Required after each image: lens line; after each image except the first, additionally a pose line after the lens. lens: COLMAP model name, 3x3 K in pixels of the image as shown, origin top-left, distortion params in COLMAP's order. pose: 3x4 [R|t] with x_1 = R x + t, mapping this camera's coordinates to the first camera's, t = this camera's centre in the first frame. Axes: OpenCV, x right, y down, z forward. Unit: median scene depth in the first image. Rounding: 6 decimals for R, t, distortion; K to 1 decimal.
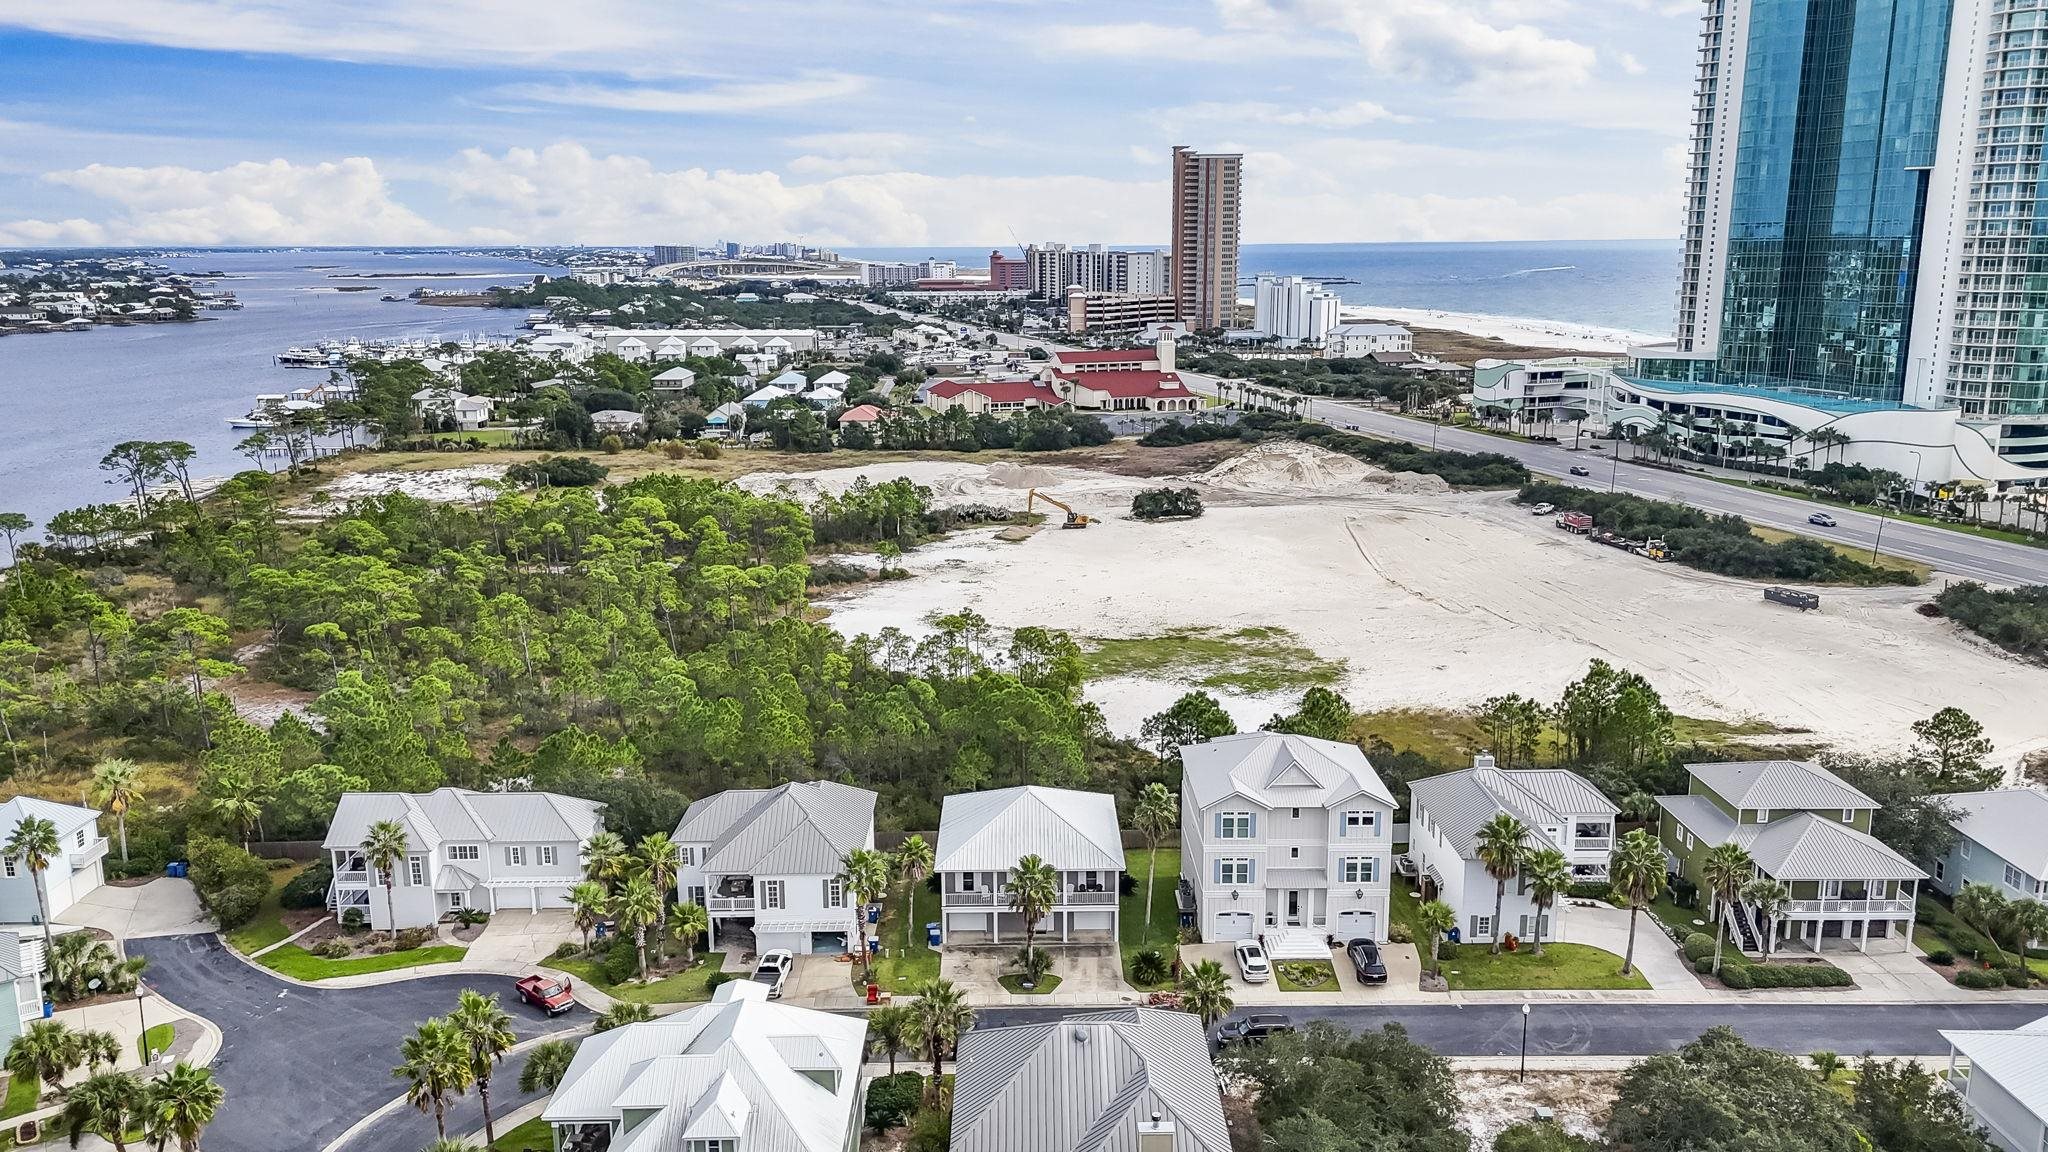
lens RADIAL K [[1498.0, 0, 1033.8], [0, 1498.0, 572.3], [0, 0, 1]] dist [0.087327, -0.083898]
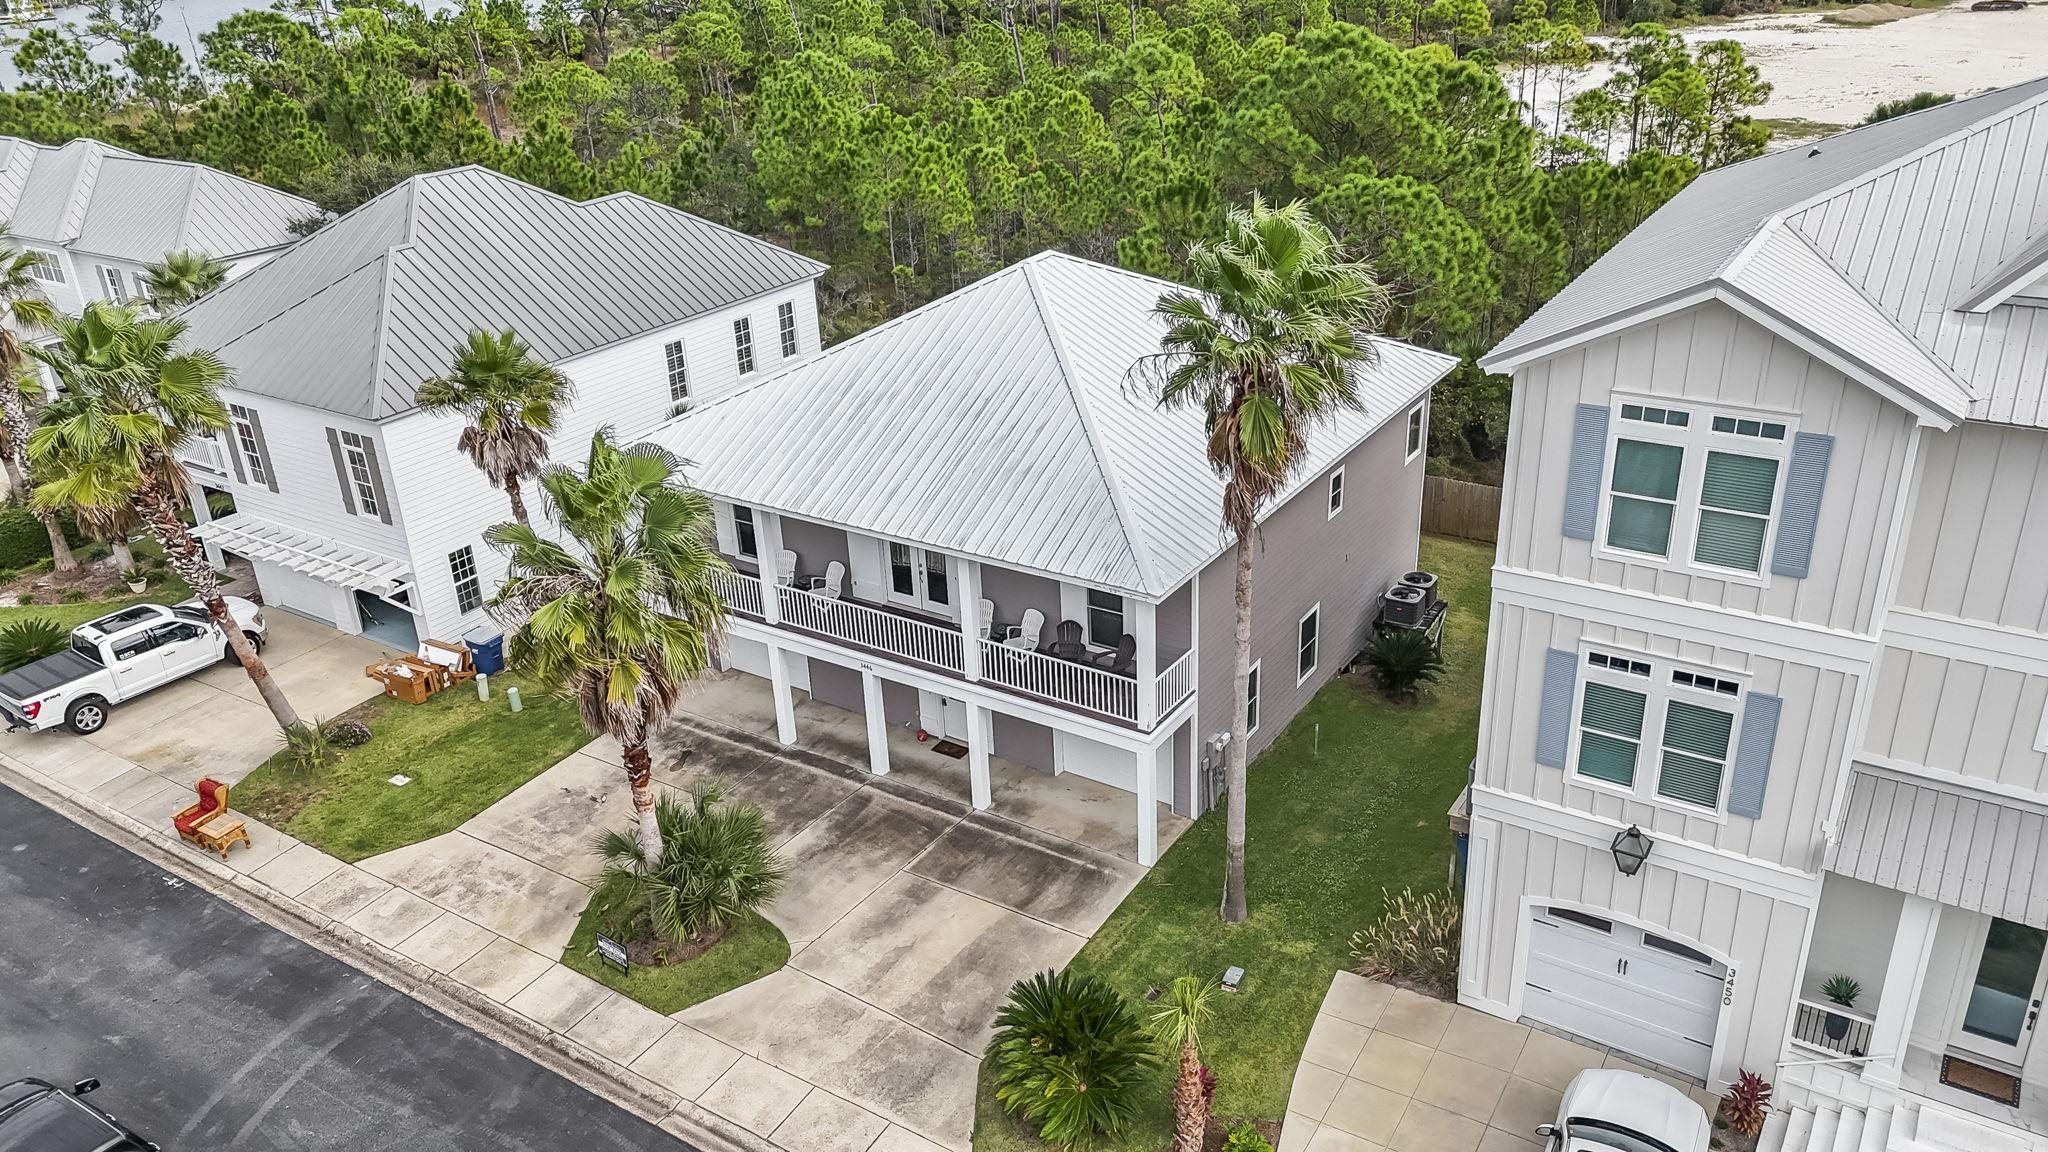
lens RADIAL K [[1498.0, 0, 1033.8], [0, 1498.0, 572.3], [0, 0, 1]] dist [0.087327, -0.083898]
pose [[0.832474, 0.206656, -0.514082, 0.070663], [-0.084703, 0.964400, 0.250516, 0.060667], [0.547552, -0.165004, 0.820342, 0.352327]]
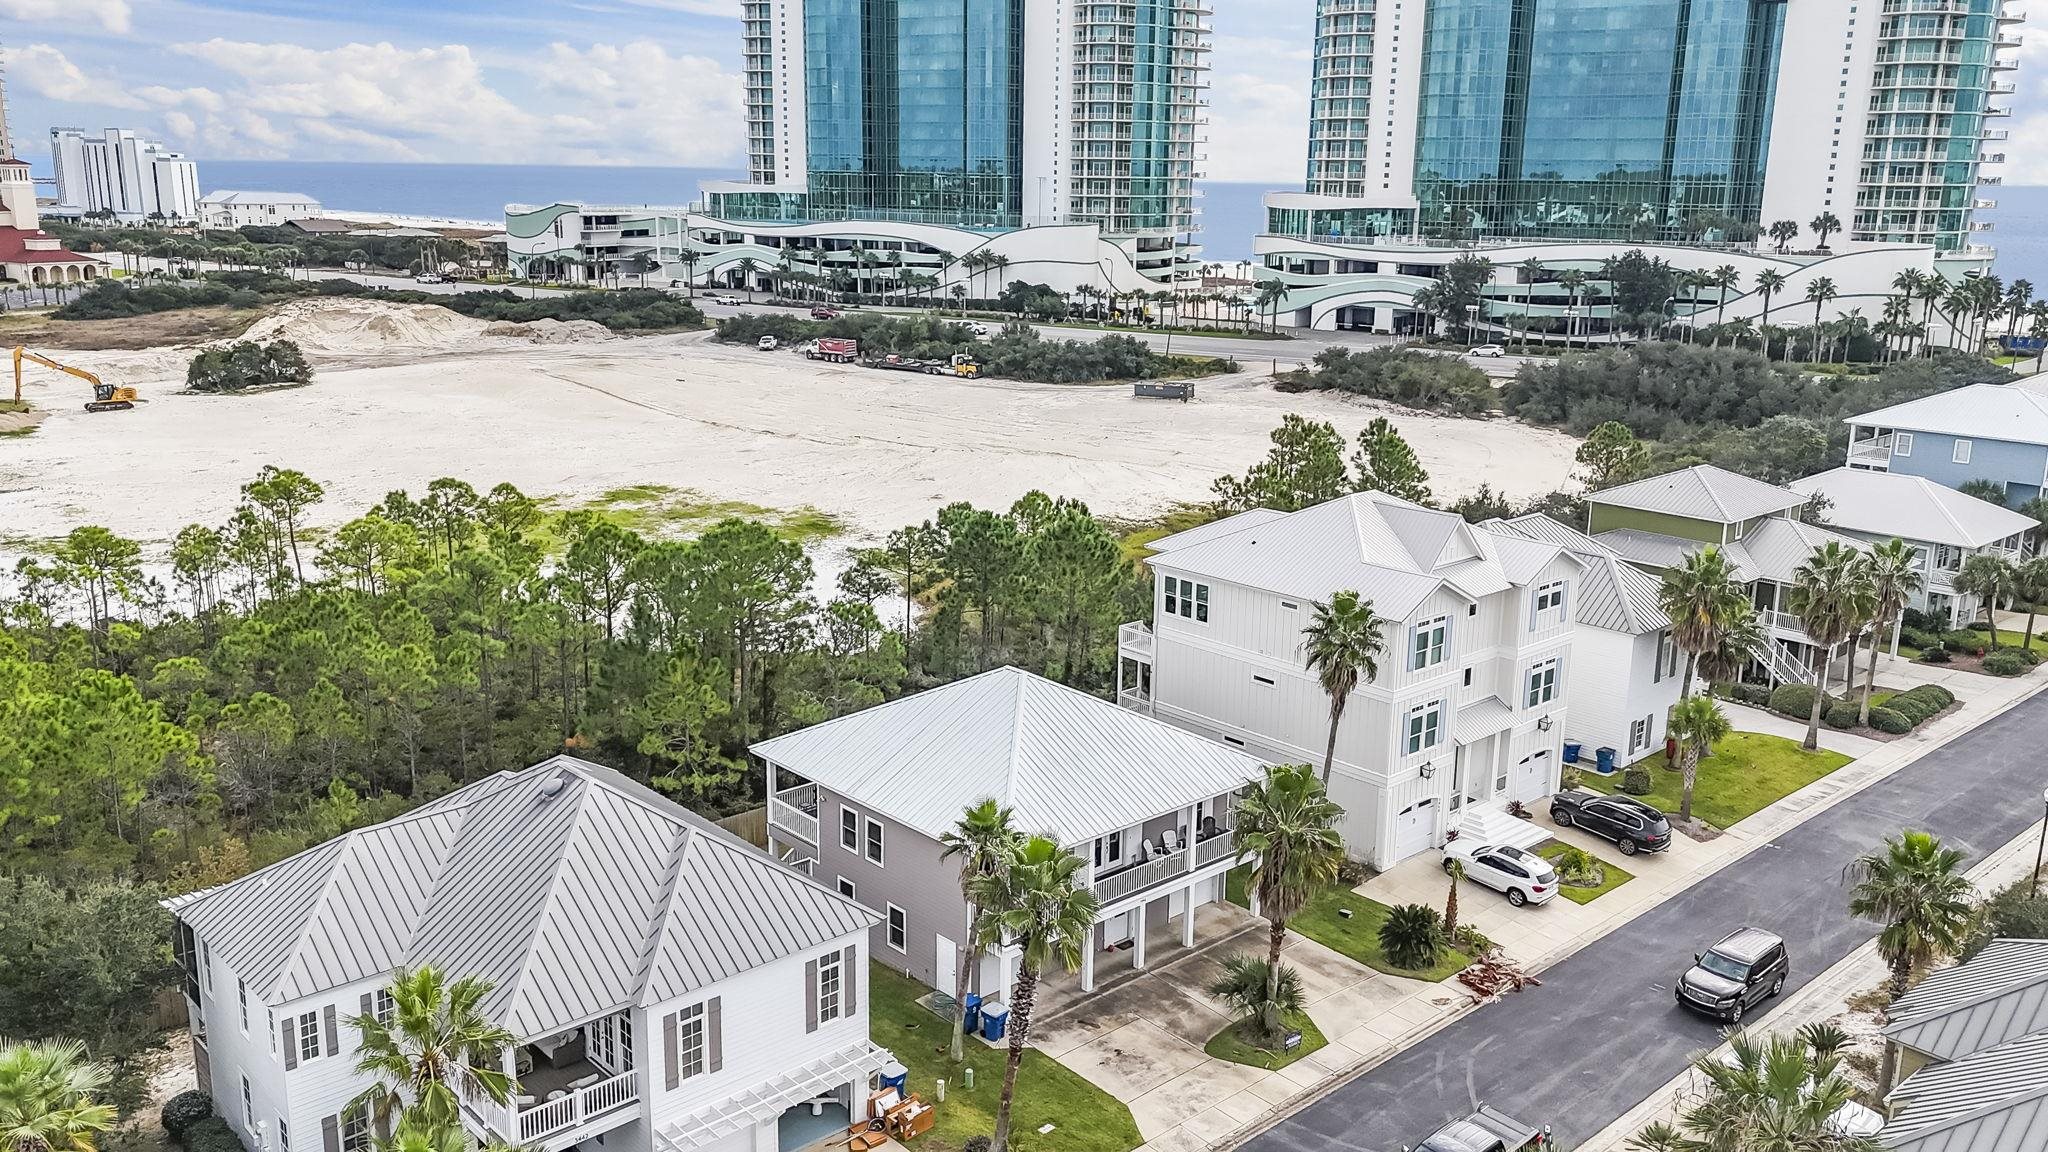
lens RADIAL K [[1639.0, 0, 1029.3], [0, 1639.0, 571.3], [0, 0, 1]] dist [0.103564, -0.122054]
pose [[0.746044, -0.140394, 0.650928, -0.157235], [0.123762, 0.989724, 0.071620, 0.035082], [-0.654294, 0.027129, 0.755753, 0.277233]]
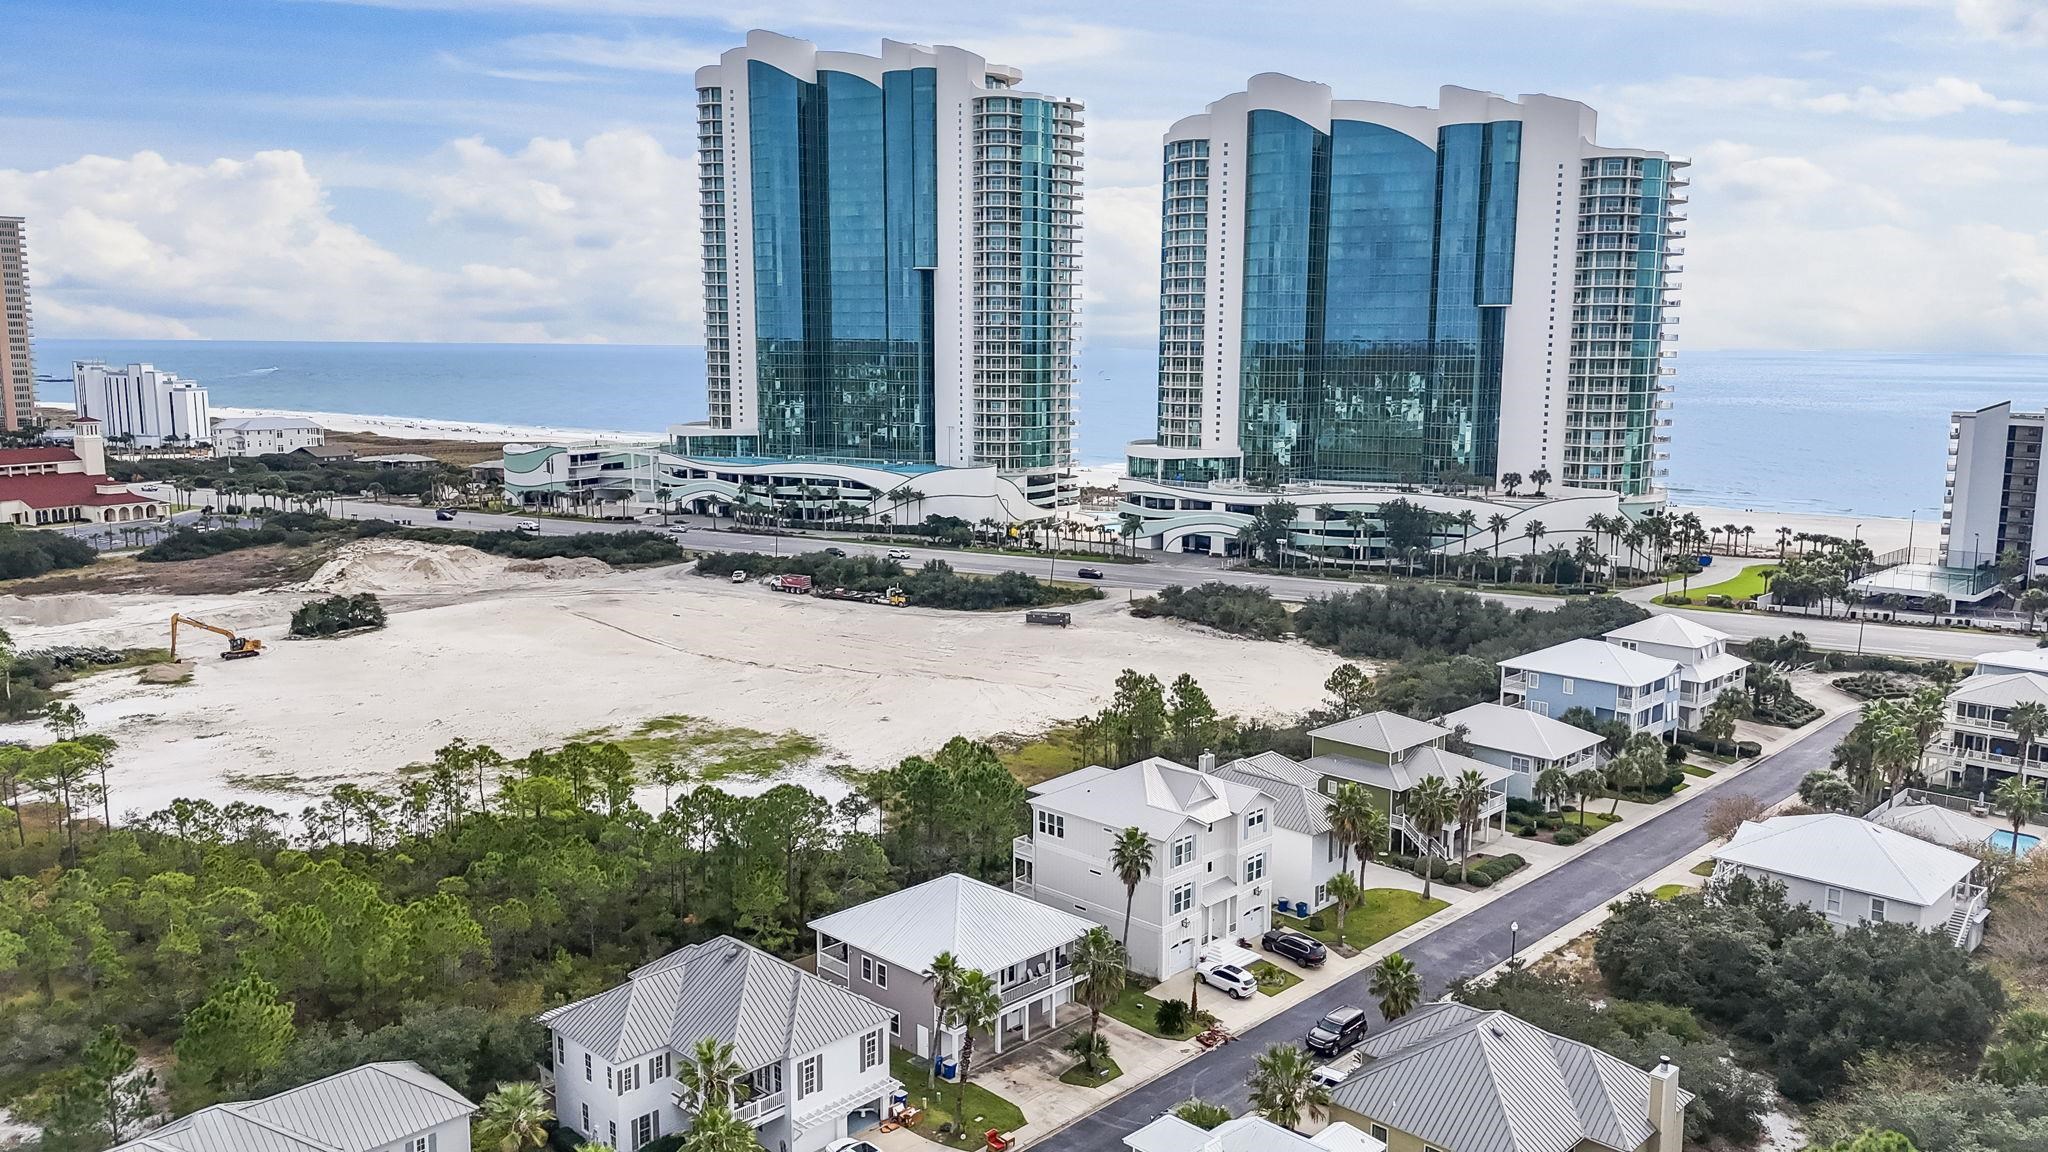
lens RADIAL K [[1518.5, 0, 1024.0], [0, 1518.5, 576.0], [0, 0, 1]] dist [0.128837, -0.176813]
pose [[0.705308, -0.097008, 0.702233, -0.273313], [0.142755, 0.989736, -0.006655, -0.008728], [-0.694379, 0.104941, 0.711916, 0.145424]]
